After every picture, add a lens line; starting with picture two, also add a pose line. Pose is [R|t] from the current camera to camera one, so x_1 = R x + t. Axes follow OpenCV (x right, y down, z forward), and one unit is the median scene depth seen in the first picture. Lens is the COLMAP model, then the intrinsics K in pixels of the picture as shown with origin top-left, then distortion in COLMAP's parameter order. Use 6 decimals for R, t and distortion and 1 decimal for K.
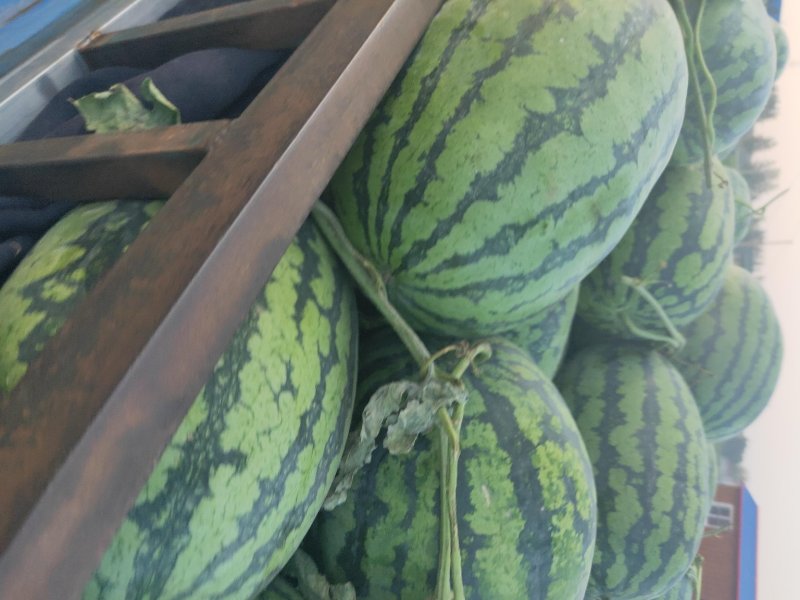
lens RADIAL K [[610.2, 0, 402.2], [0, 610.2, 308.8], [0, 0, 1]] dist [0.015326, 0.003098]
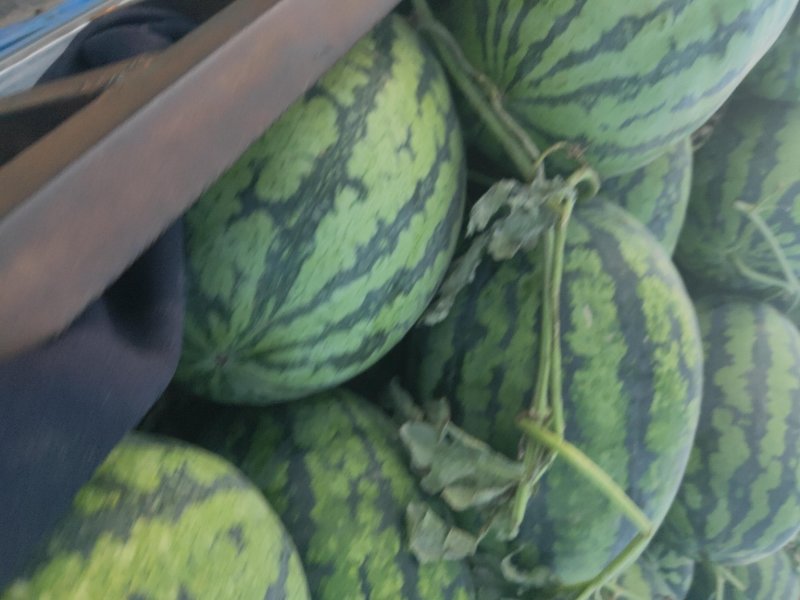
lens RADIAL K [[610.2, 0, 402.2], [0, 610.2, 308.8], [0, 0, 1]] dist [0.015326, 0.003098]
pose [[0.988245, 0.057005, -0.141853, -0.021719], [-0.067631, 0.995163, -0.071247, 0.386300], [0.137106, 0.080003, 0.987320, -0.031528]]
